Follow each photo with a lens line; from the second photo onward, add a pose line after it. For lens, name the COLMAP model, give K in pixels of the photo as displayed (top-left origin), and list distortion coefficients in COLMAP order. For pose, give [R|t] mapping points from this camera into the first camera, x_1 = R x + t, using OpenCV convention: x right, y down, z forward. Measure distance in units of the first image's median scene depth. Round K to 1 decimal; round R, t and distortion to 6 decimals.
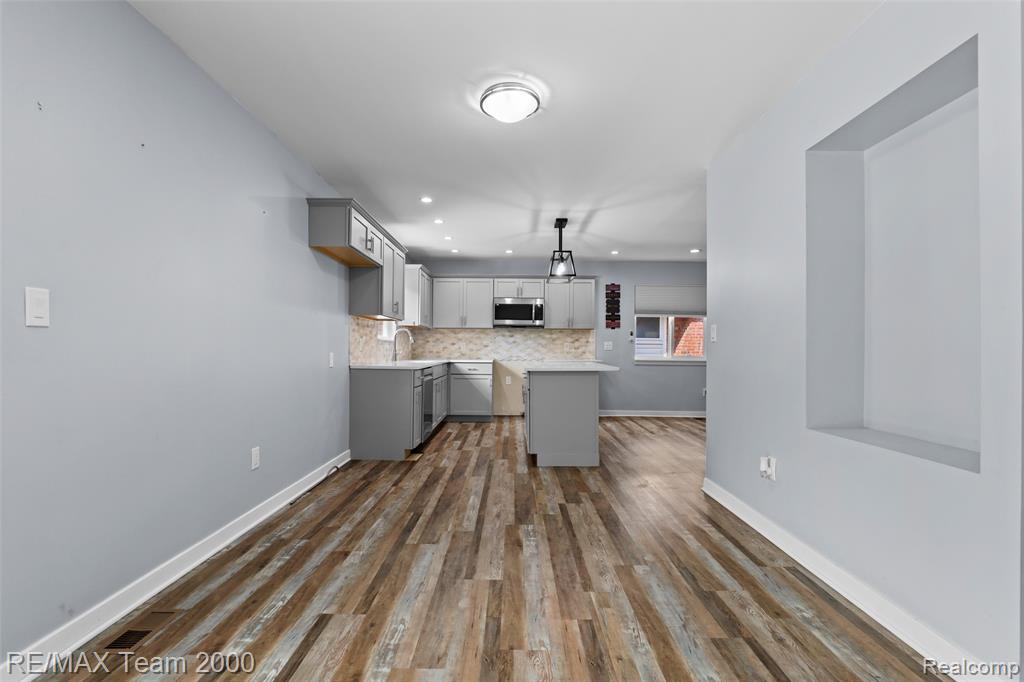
lens RADIAL K [[480.5, 0, 511.5], [0, 480.5, 346.9], [0, 0, 1]] dist [-0.028448, 0.000294]
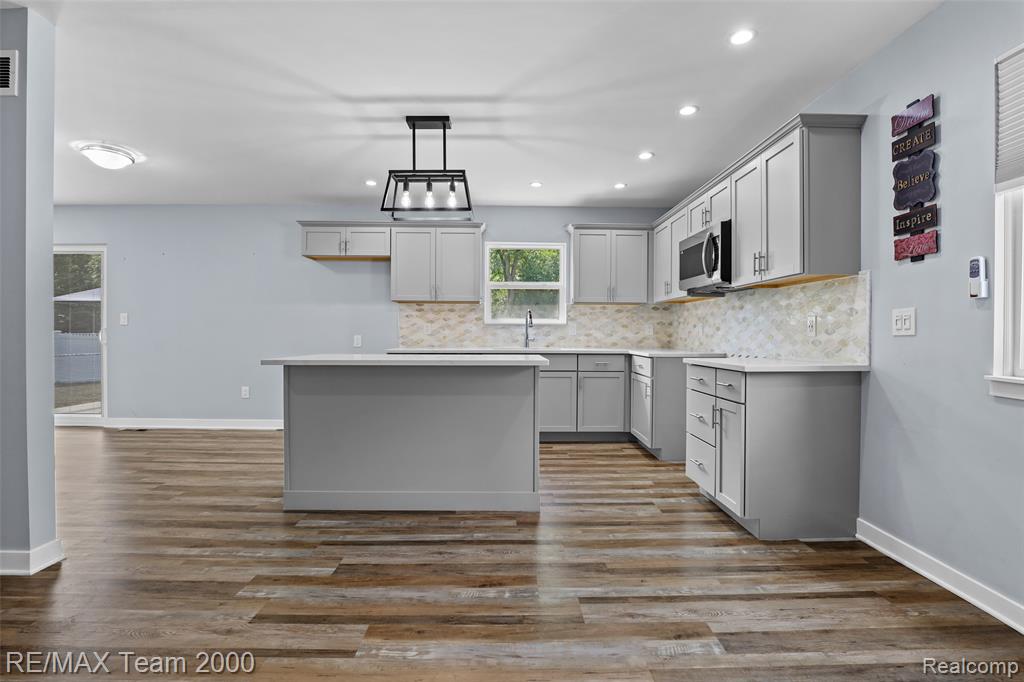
lens RADIAL K [[474.5, 0, 512.0], [0, 474.5, 341.0], [0, 0, 1]] dist [-0.032773, -0.000175]
pose [[0.014555, 0.010035, -0.999844, 0.502520], [-0.000377, 0.999950, 0.010030, 0.007271], [0.999894, 0.000231, 0.014558, 0.791472]]
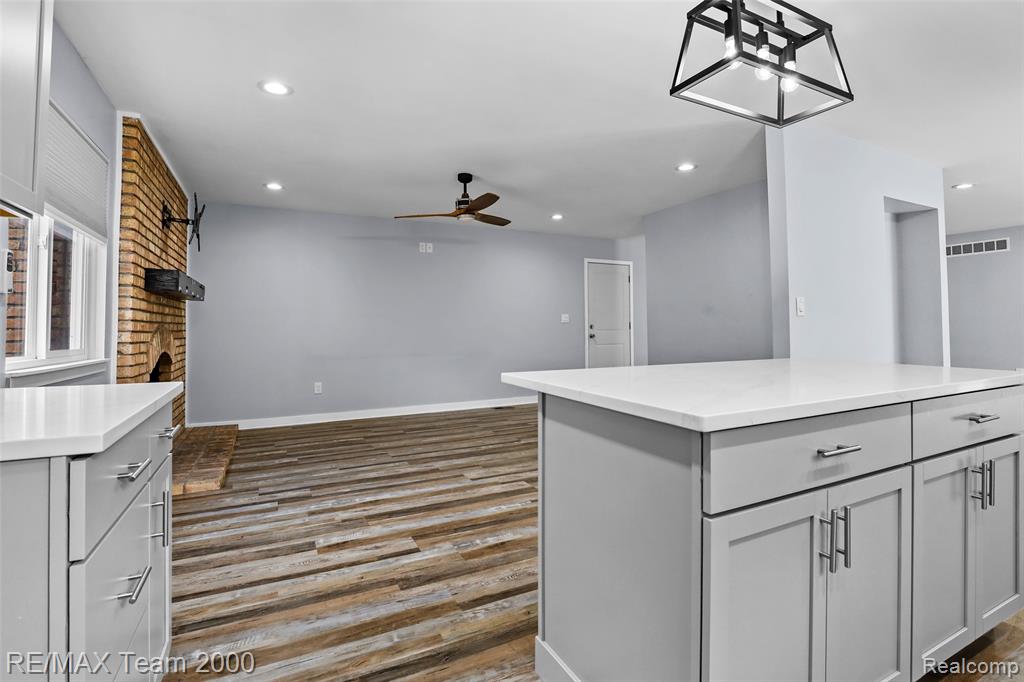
lens RADIAL K [[480.5, 0, 511.5], [0, 480.5, 346.9], [0, 0, 1]] dist [-0.028448, 0.000294]
pose [[-0.454187, -0.036773, 0.890147, -0.055560], [0.001442, 0.999116, 0.042010, 0.004595], [-0.890905, 0.020364, -0.453733, 0.918192]]
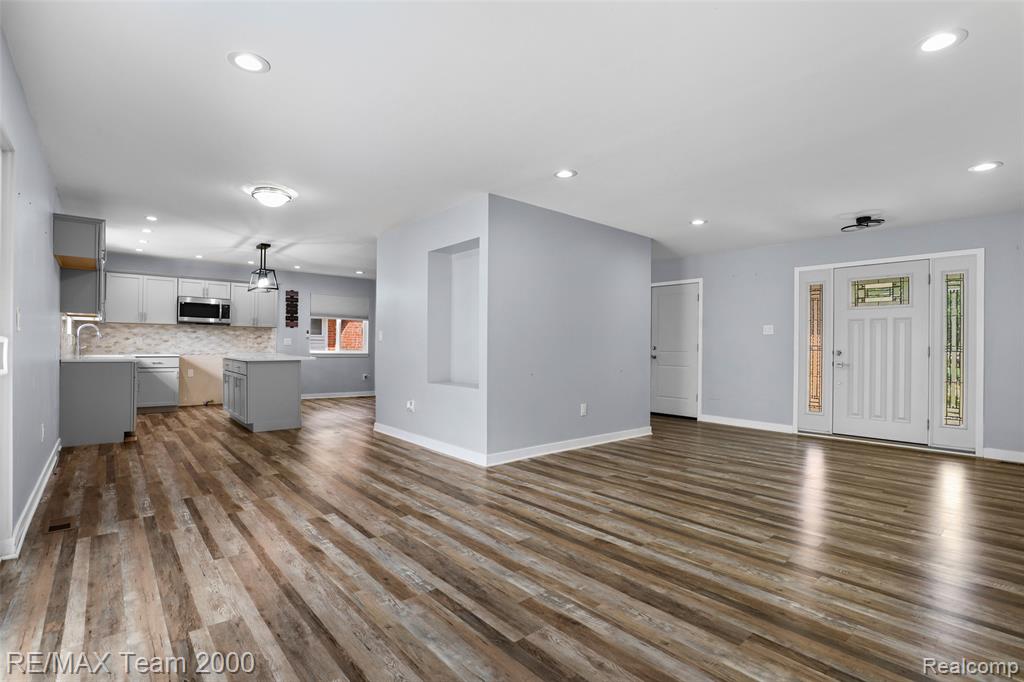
lens RADIAL K [[480.5, 0, 511.5], [0, 480.5, 346.9], [0, 0, 1]] dist [-0.028448, 0.000294]
pose [[0.755723, 0.000201, 0.654891, -0.166492], [-0.007403, 0.999939, 0.008236, -0.003237], [-0.654849, -0.011073, 0.755679, -0.288079]]
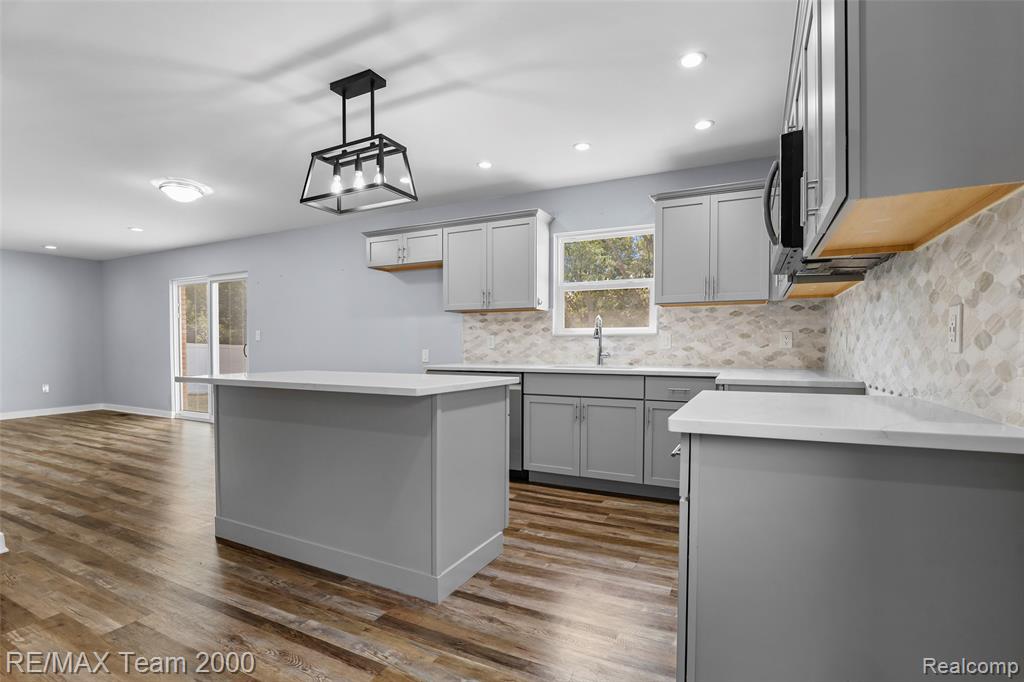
lens RADIAL K [[482.9, 0, 511.3], [0, 482.9, 361.5], [0, 0, 1]] dist [-0.030768, 0.000178]
pose [[-0.446523, 0.022291, -0.894494, 0.337452], [0.000952, 0.999701, 0.024438, 0.006162], [0.894772, 0.010061, -0.446411, 0.978506]]
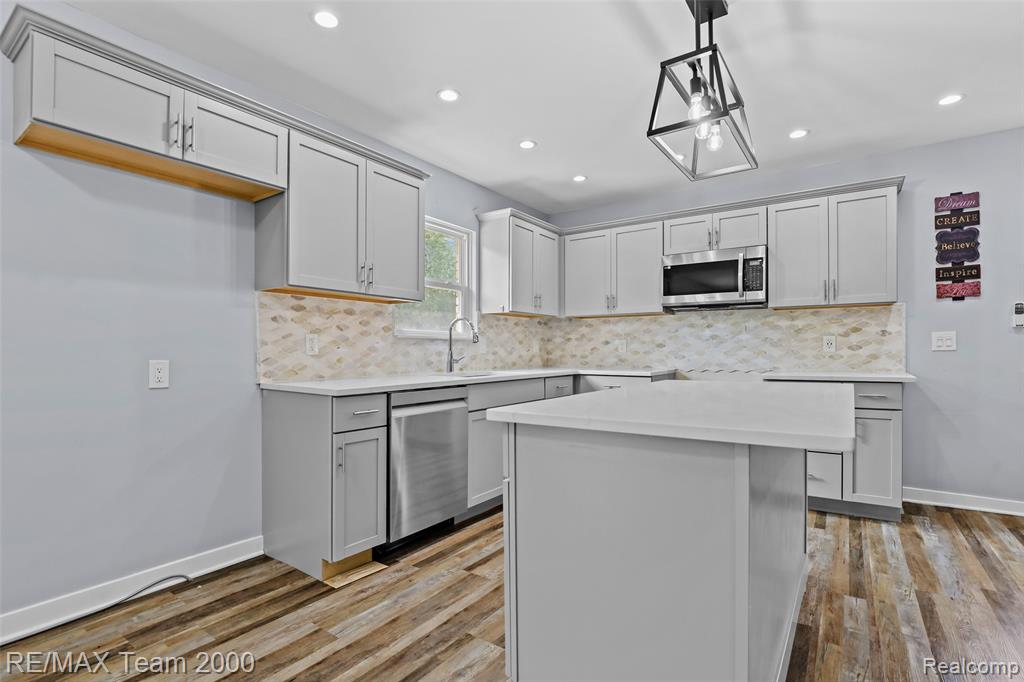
lens RADIAL K [[487.5, 0, 507.4], [0, 487.5, 353.2], [0, 0, 1]] dist [-0.036145, 0.007687]
pose [[0.815978, -0.005687, -0.578055, 0.135157], [0.010470, 0.999933, 0.004942, 0.002759], [0.577988, -0.010085, 0.815983, 0.451274]]
